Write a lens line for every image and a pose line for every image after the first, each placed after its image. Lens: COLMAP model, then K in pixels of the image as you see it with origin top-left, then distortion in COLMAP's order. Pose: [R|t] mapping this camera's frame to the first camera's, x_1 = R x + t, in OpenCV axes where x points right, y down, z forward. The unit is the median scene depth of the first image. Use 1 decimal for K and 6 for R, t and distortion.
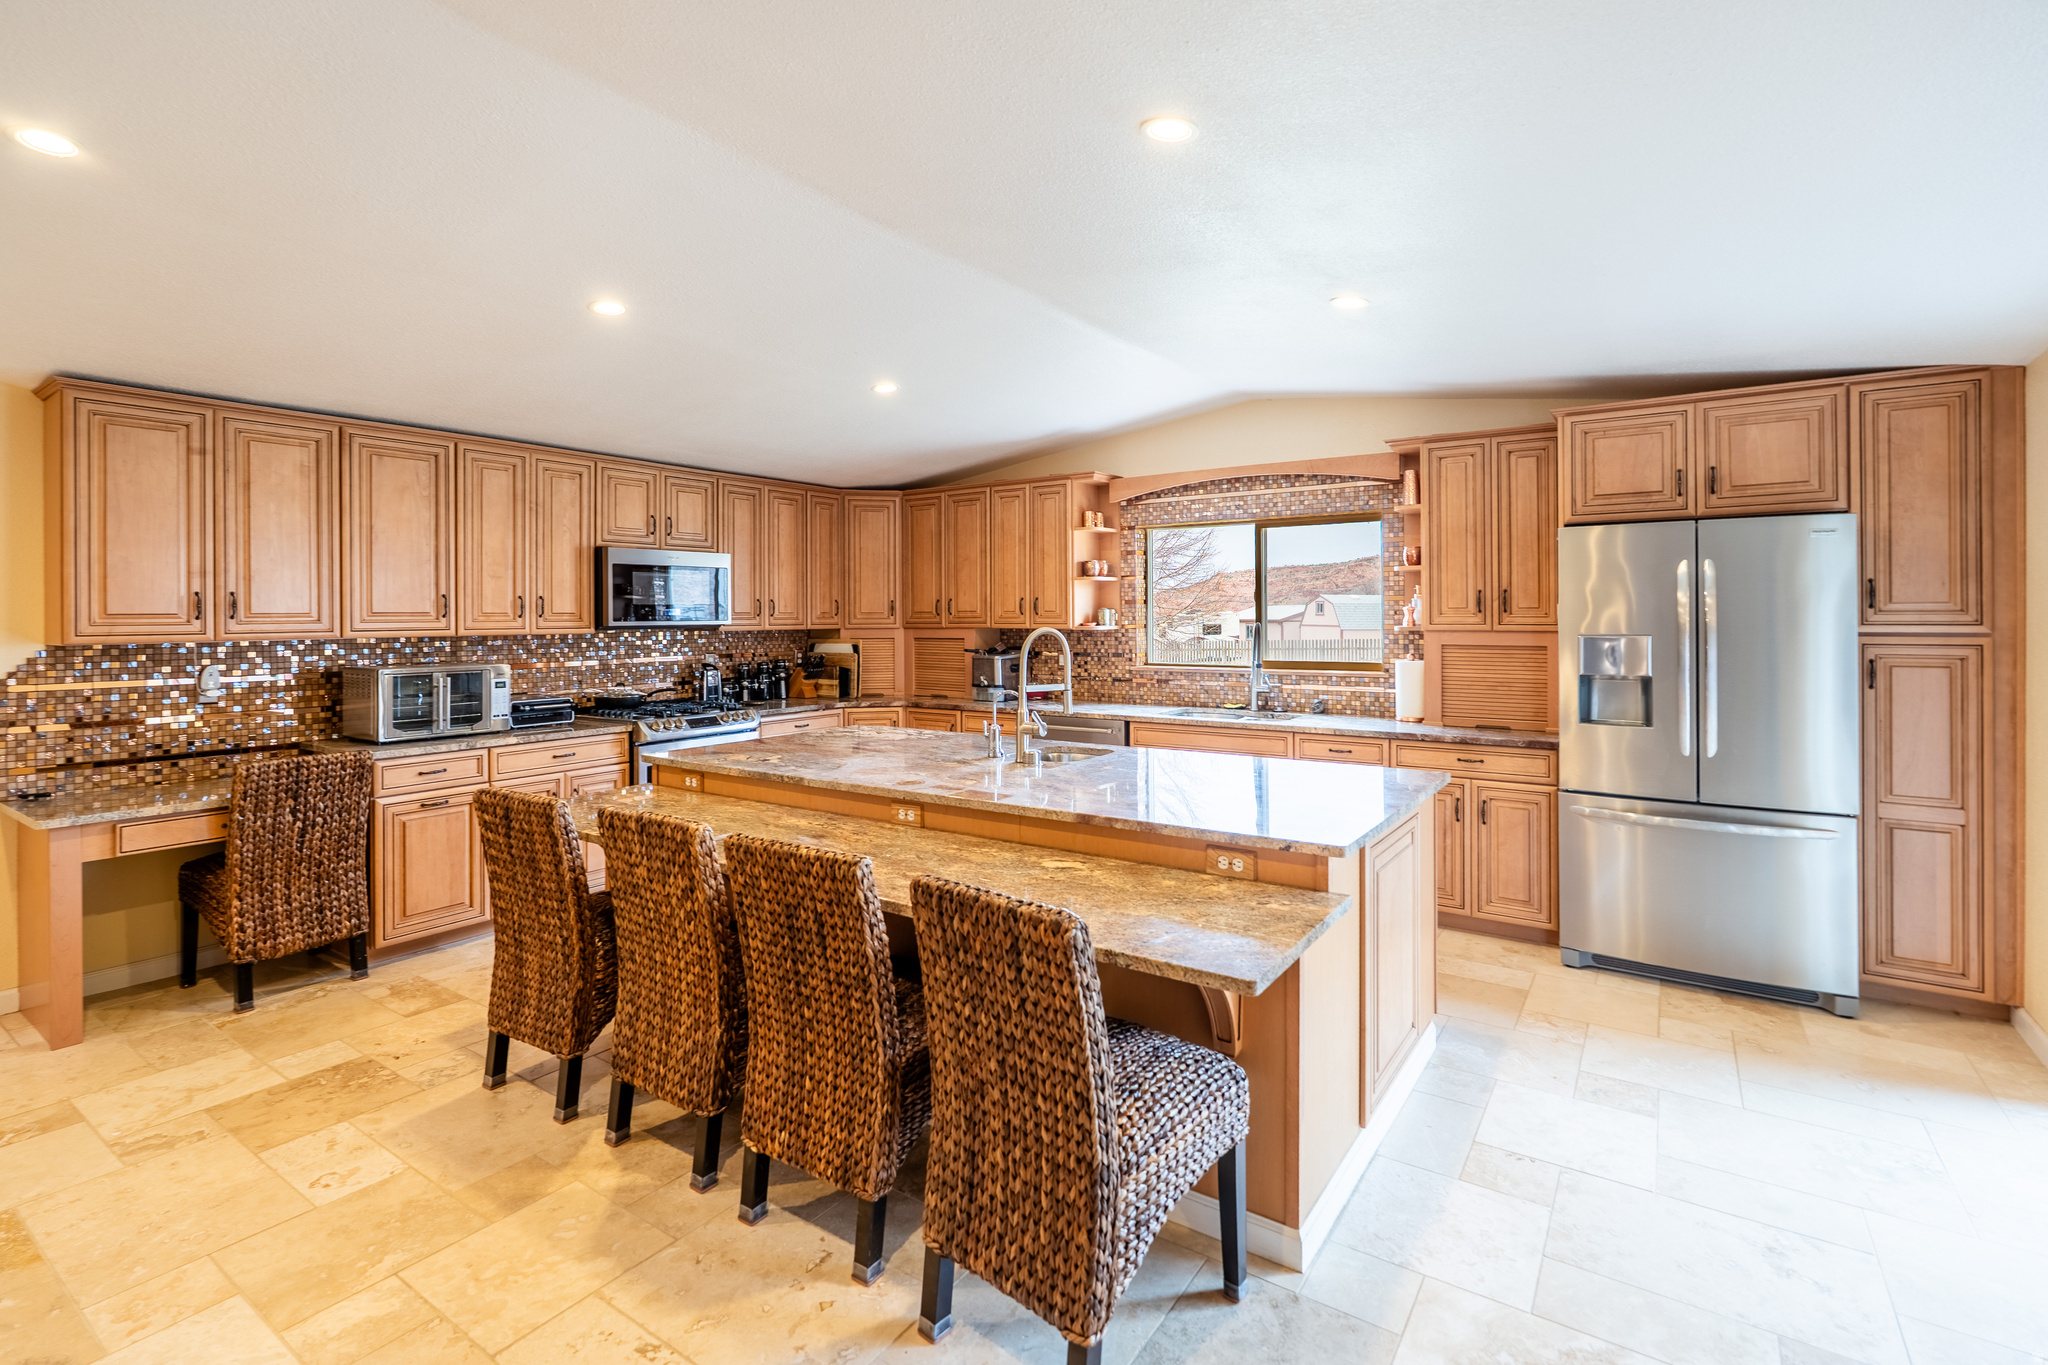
lens RADIAL K [[941.1, 0, 1026.1], [0, 941.1, 617.0], [0, 0, 1]] dist [0.000215, 0.000083]
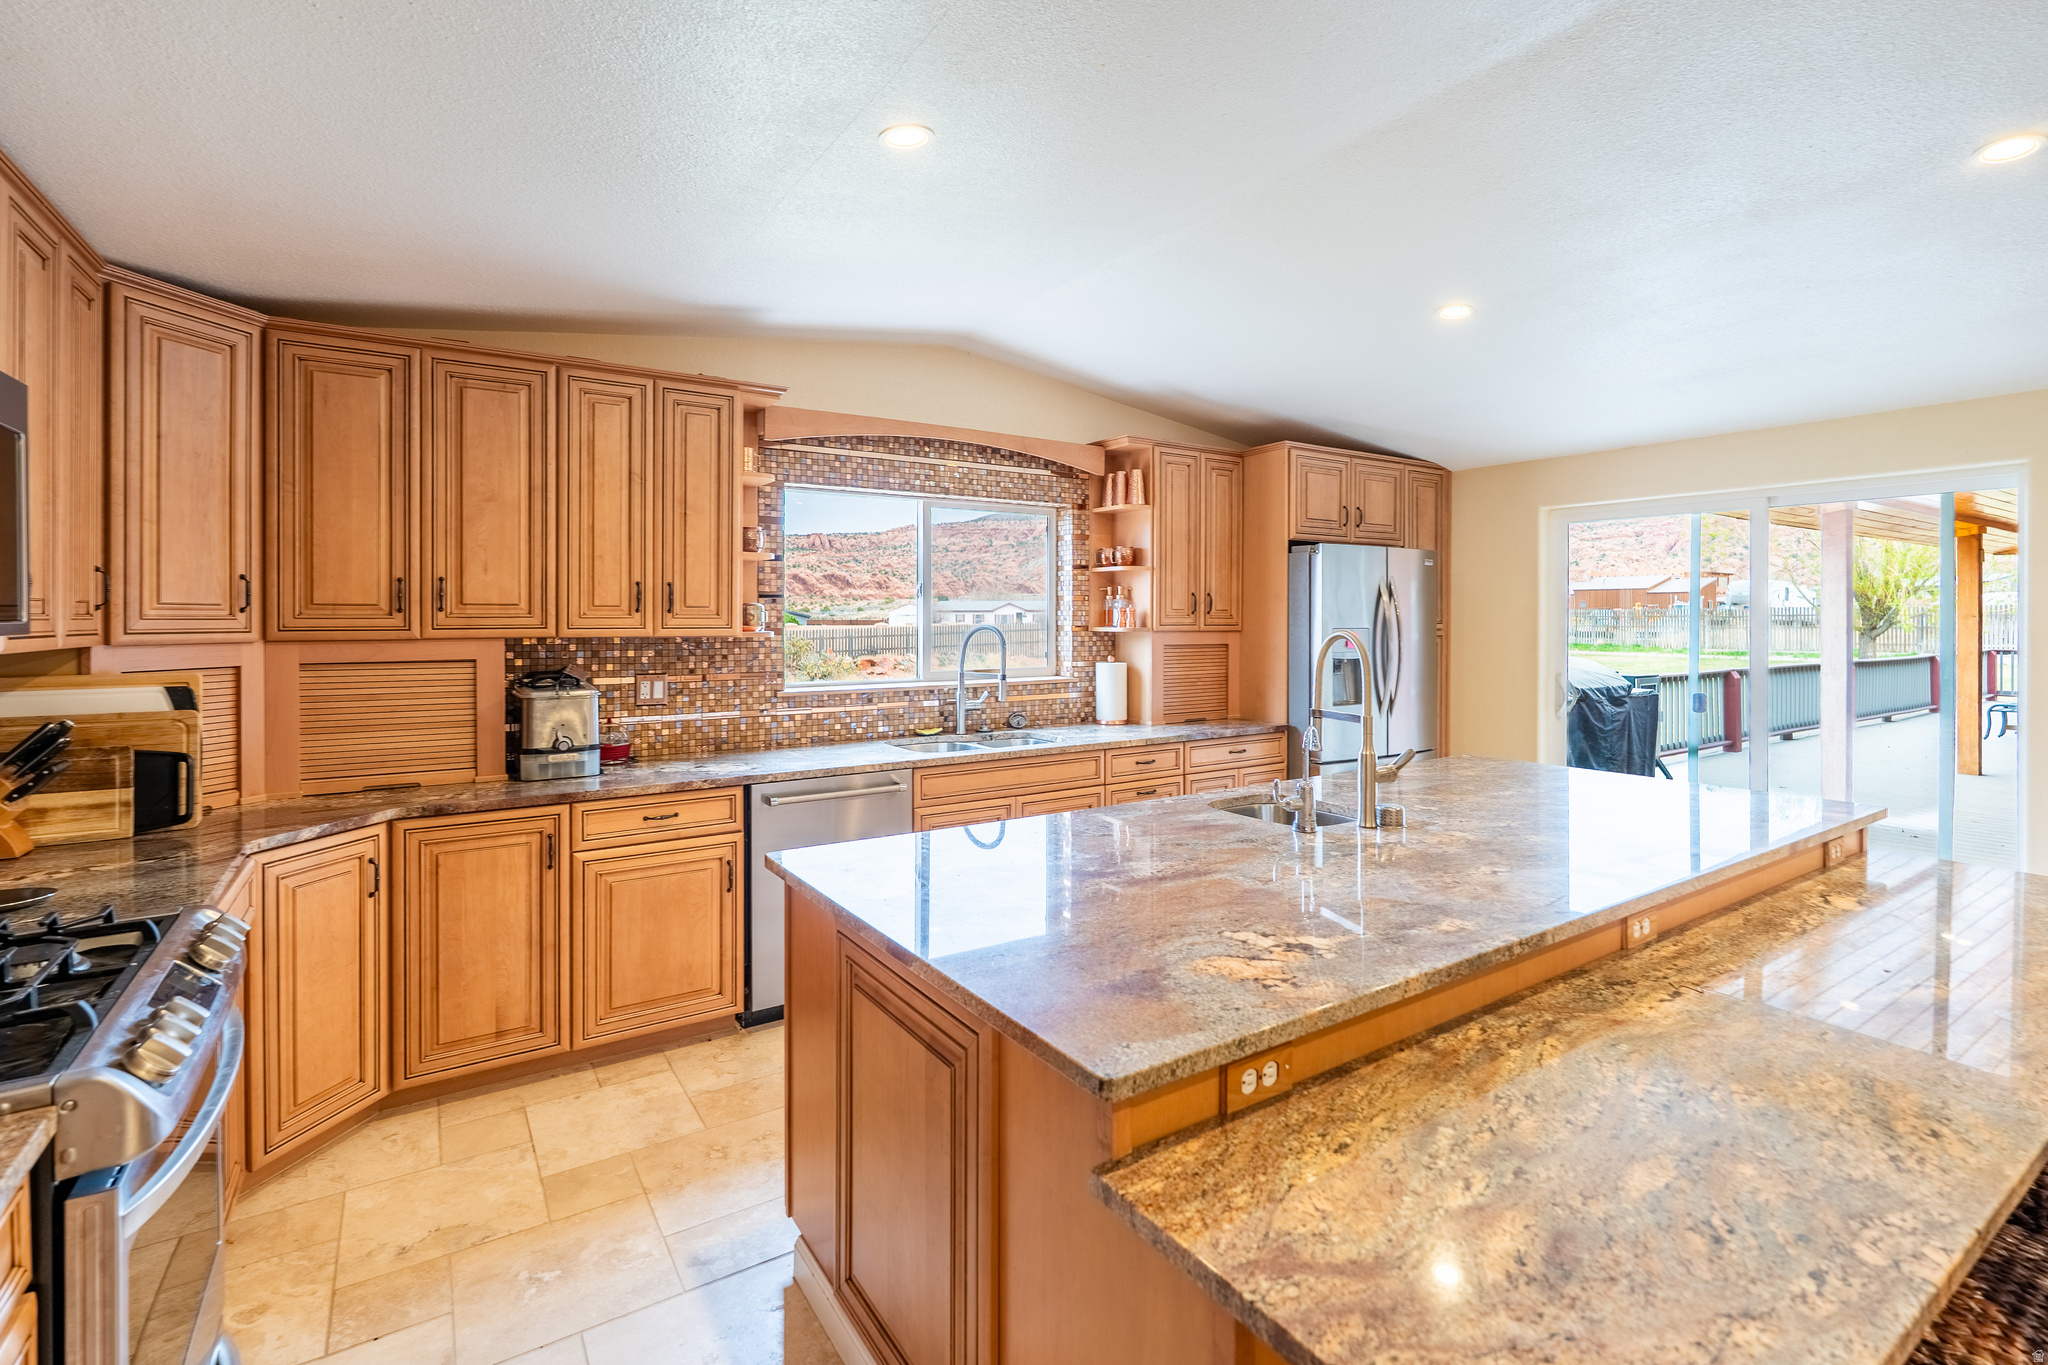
lens RADIAL K [[941.1, 0, 1026.1], [0, 941.1, 617.0], [0, 0, 1]] dist [0.000215, 0.000083]
pose [[0.367473, 0.004917, 0.930021, -0.457524], [-0.000141, 0.999986, -0.005231, 0.003556], [-0.930034, 0.001791, 0.367469, 0.612475]]
